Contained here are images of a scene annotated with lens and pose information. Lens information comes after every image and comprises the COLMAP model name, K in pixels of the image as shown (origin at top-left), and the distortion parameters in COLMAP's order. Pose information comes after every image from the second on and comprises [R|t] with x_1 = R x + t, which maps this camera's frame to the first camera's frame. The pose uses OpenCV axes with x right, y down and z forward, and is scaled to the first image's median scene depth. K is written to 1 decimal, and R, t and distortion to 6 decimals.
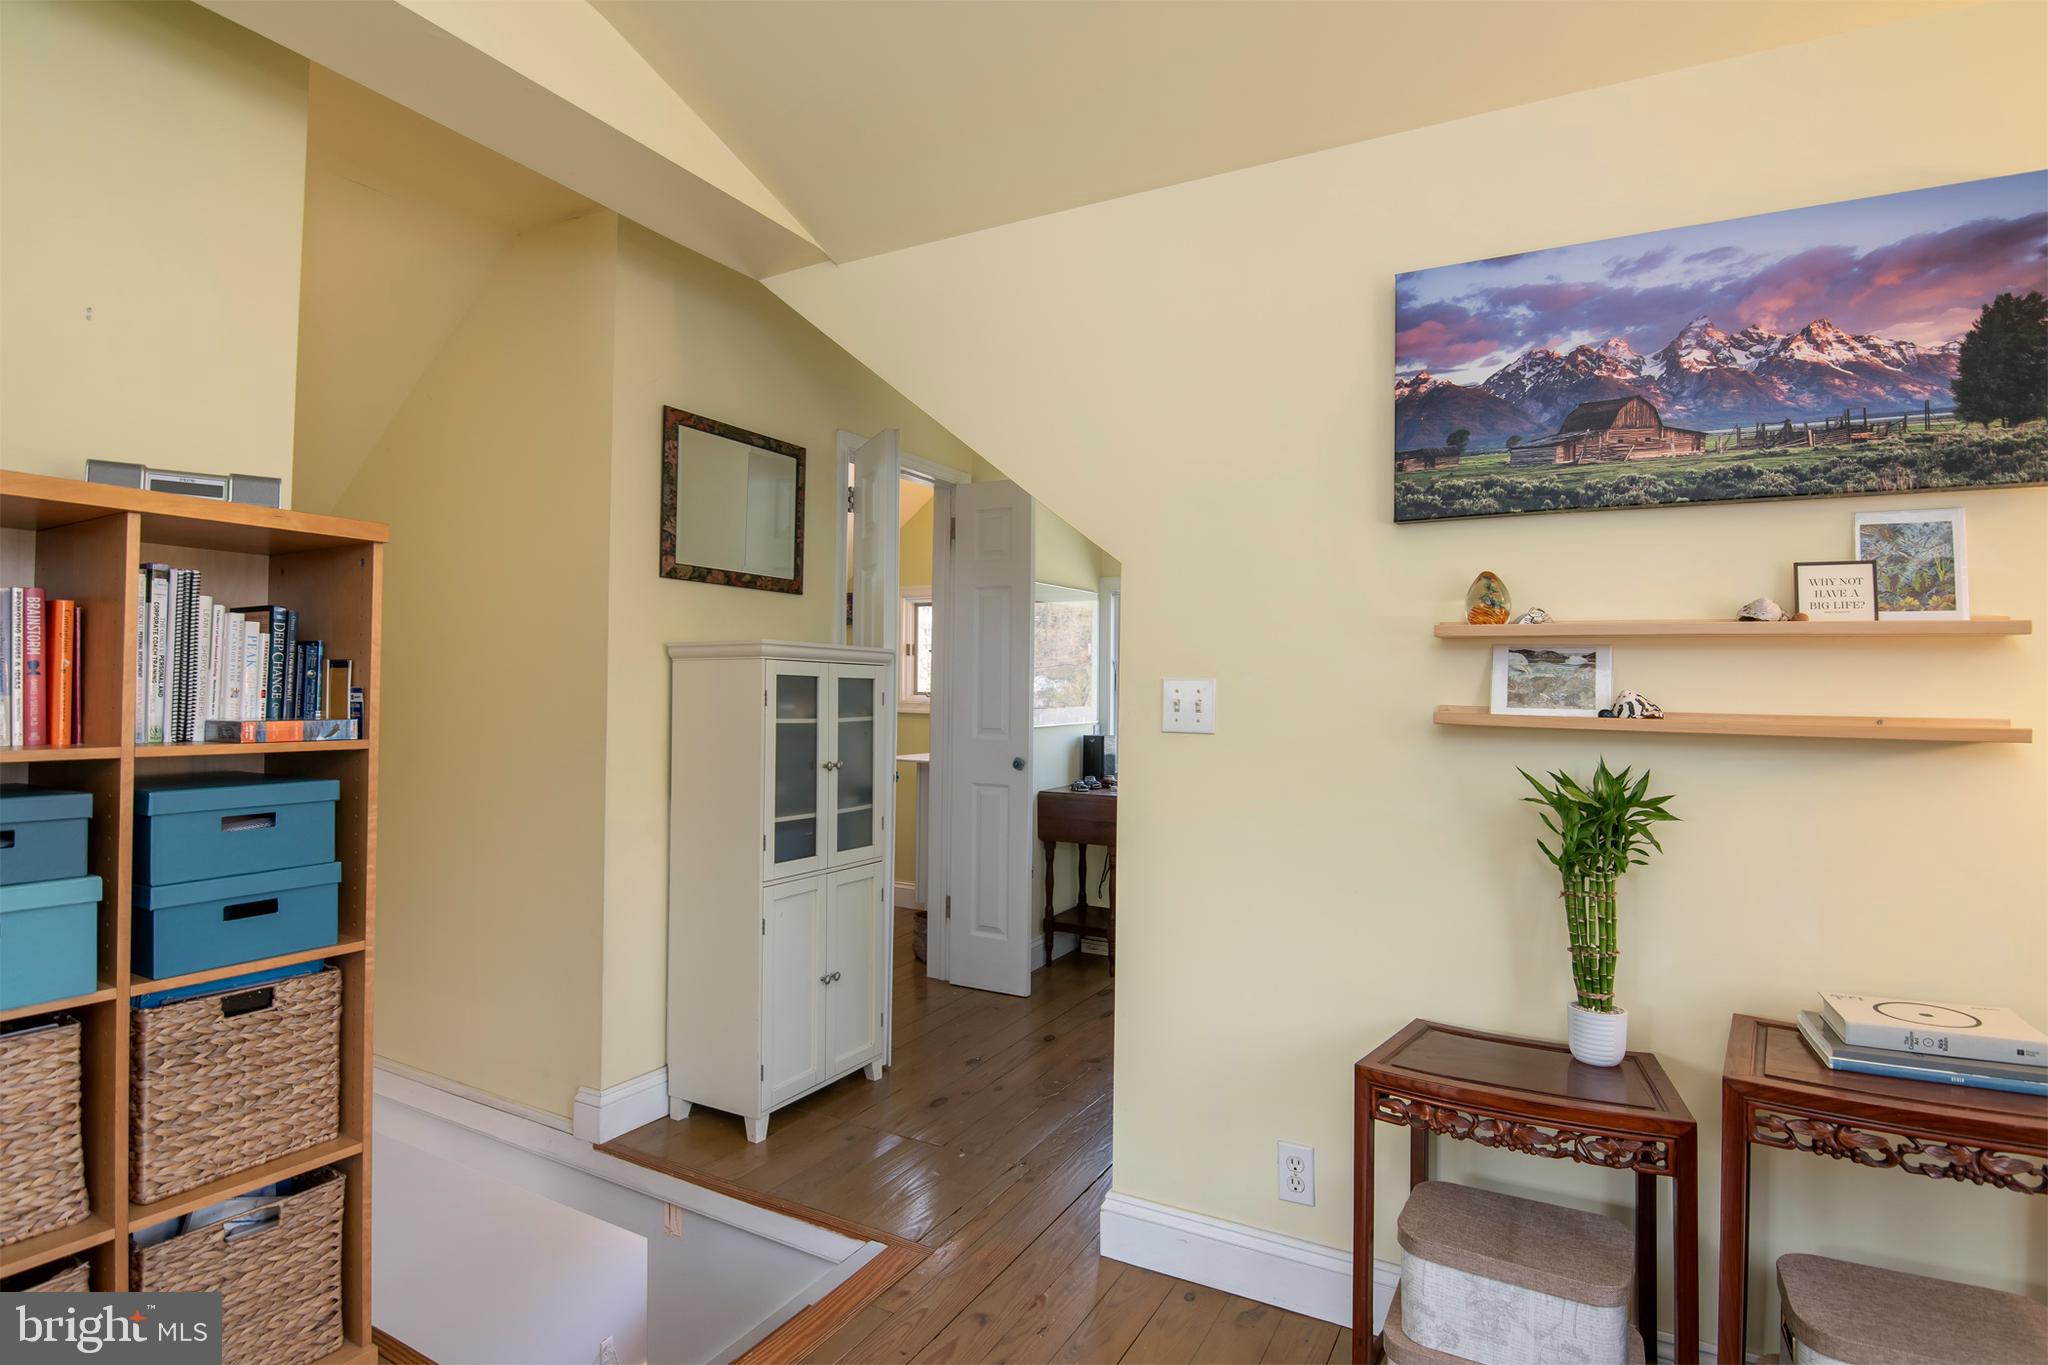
lens RADIAL K [[1005.4, 0, 1020.2], [0, 1005.4, 684.5], [0, 0, 1]] dist [-0.020290, -0.001038]
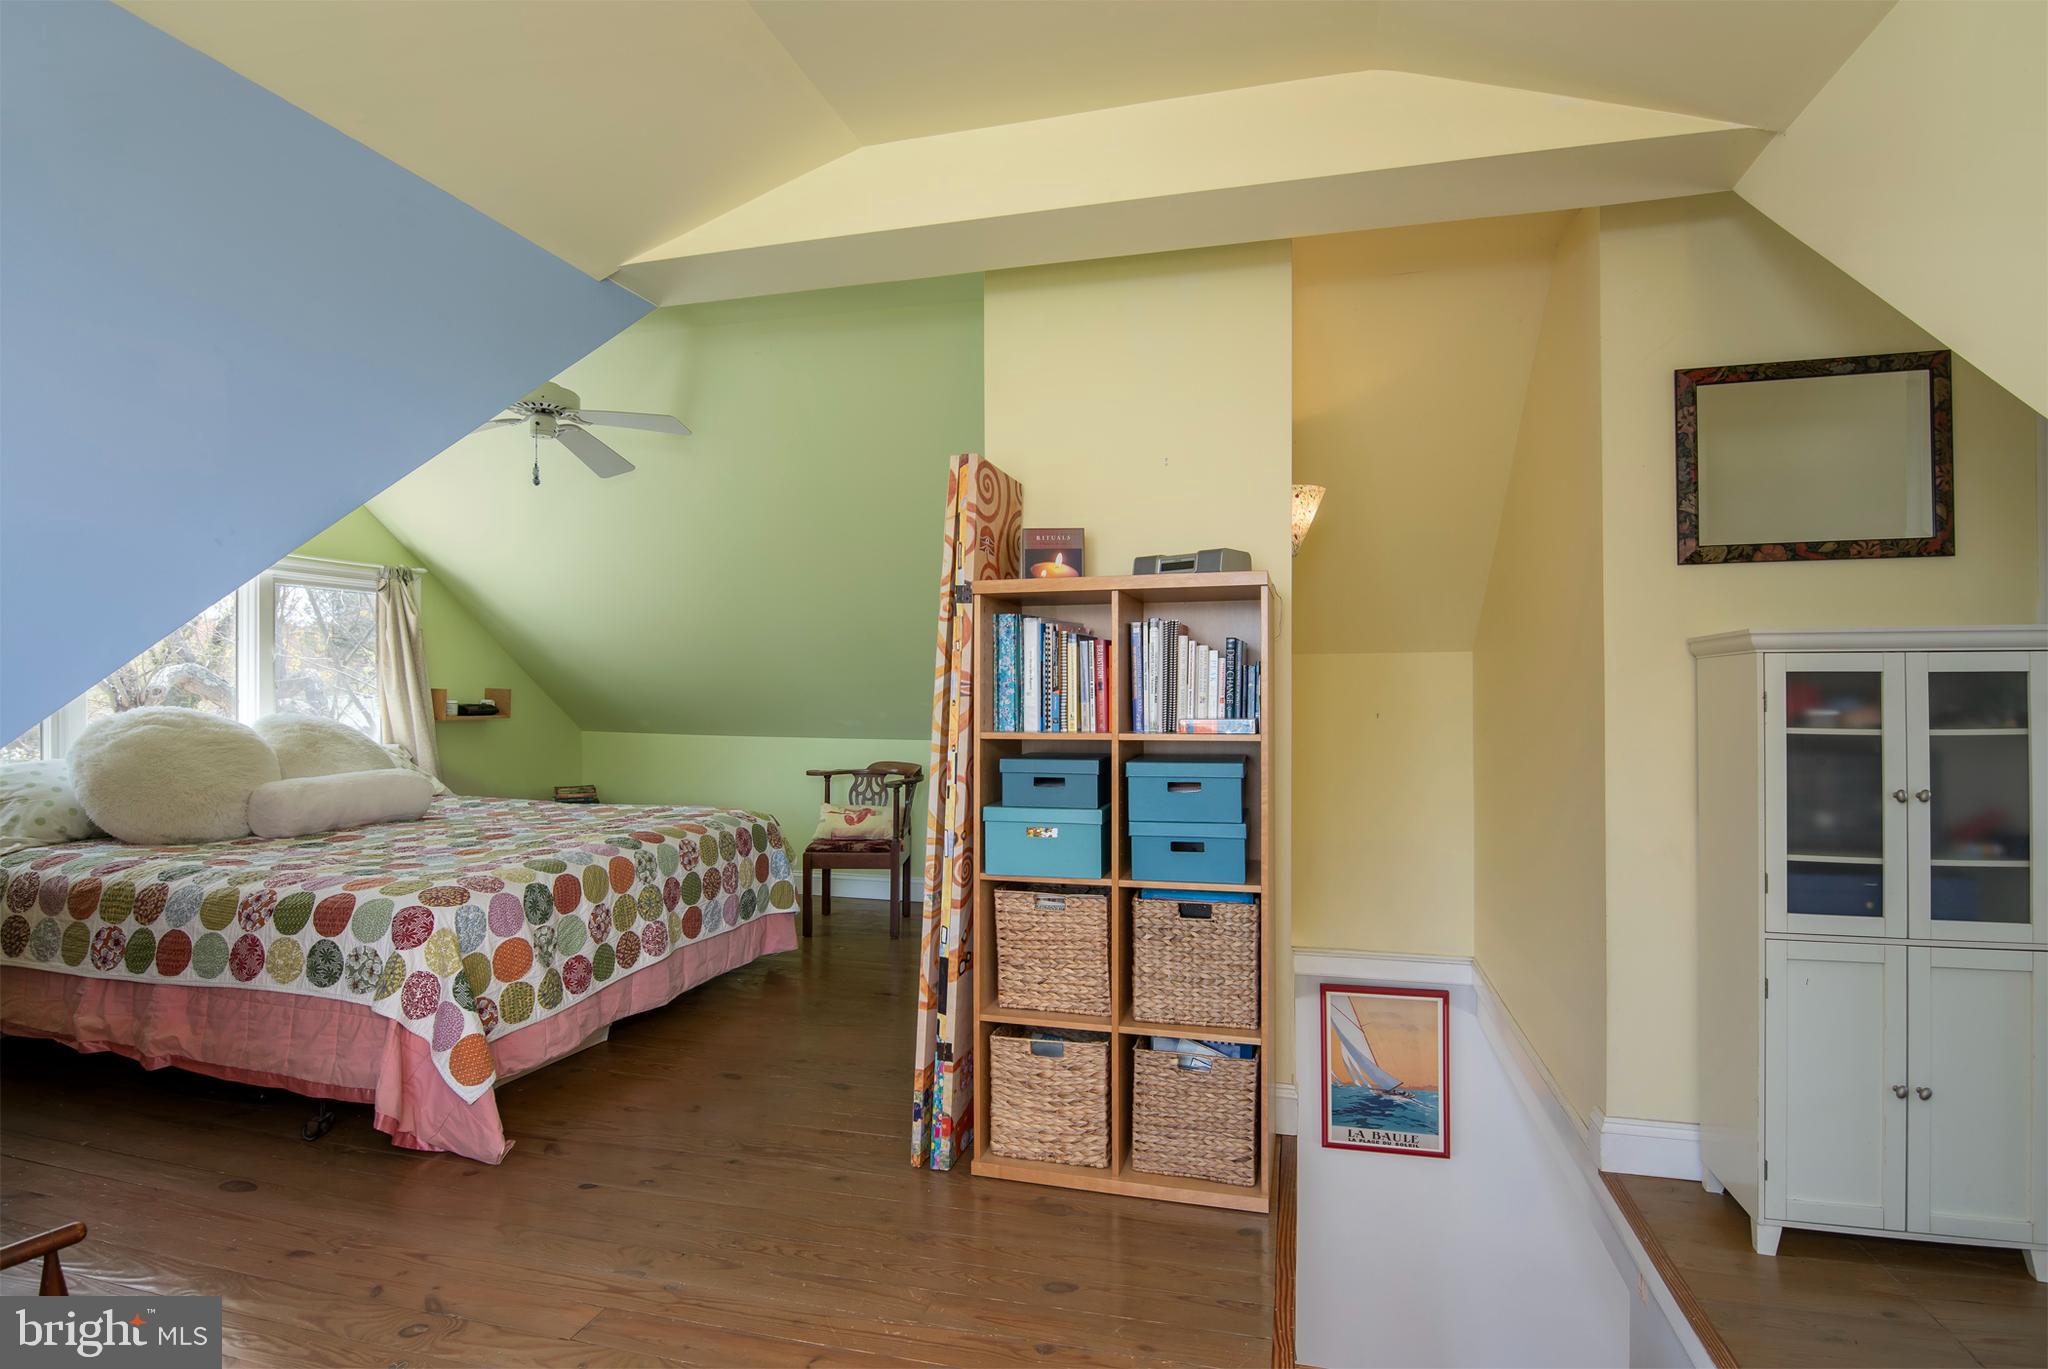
lens RADIAL K [[1037.0, 0, 1052.1], [0, 1037.0, 675.6], [0, 0, 1]] dist [-0.002917, -0.013936]
pose [[0.261992, -0.022383, -0.964810, 0.397222], [0.016419, 0.999690, -0.018734, -0.001467], [0.964930, -0.010933, 0.262279, 0.240744]]
